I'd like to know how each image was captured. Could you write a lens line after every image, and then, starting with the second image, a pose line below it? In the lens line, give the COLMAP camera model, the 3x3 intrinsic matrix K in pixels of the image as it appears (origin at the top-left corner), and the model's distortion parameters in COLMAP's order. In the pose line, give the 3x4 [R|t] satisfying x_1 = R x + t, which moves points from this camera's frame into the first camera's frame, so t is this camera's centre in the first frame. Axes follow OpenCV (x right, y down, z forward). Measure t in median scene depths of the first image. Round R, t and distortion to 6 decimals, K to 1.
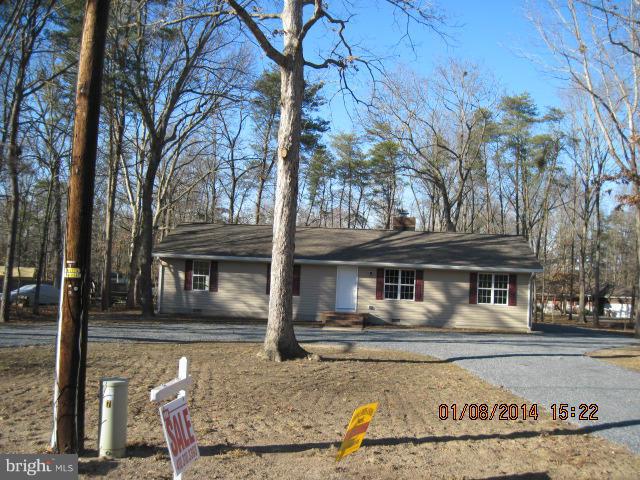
lens RADIAL K [[655.6, 0, 323.0], [0, 655.6, 249.8], [0, 0, 1]] dist [-0.130352, 0.044512]
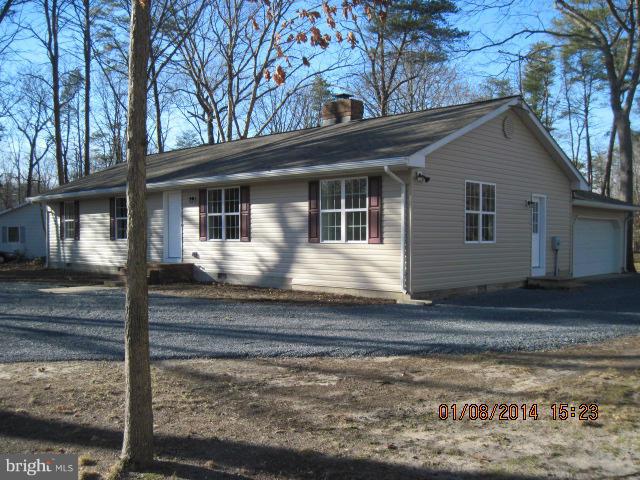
lens RADIAL K [[656.8, 0, 315.5], [0, 656.8, 250.6], [0, 0, 1]] dist [-0.130523, 0.042241]
pose [[0.753271, -0.031304, -0.656965, 0.554760], [0.079781, 0.995840, 0.044025, 0.066407], [0.652854, -0.085576, 0.752634, 0.618171]]
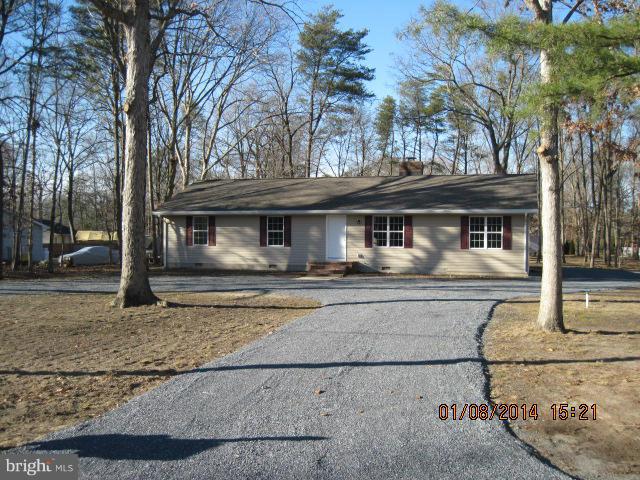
lens RADIAL K [[655.6, 0, 323.0], [0, 655.6, 249.8], [0, 0, 1]] dist [-0.130352, 0.044512]
pose [[0.976195, -0.034904, -0.214070, 0.229940], [0.049640, 0.996724, 0.063849, 0.013294], [0.211140, -0.072956, 0.974729, 0.028350]]
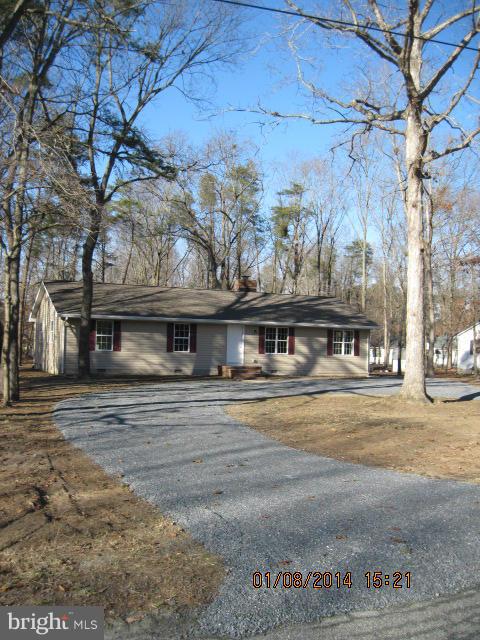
lens RADIAL K [[655.6, 0, 221.2], [0, 655.6, 321.9], [0, 0, 1]] dist [-0.130352, 0.044512]
pose [[0.882447, -0.007284, 0.470355, -0.514306], [-0.011770, 0.999225, 0.037558, -0.021958], [-0.470264, -0.038679, 0.881678, 0.025831]]
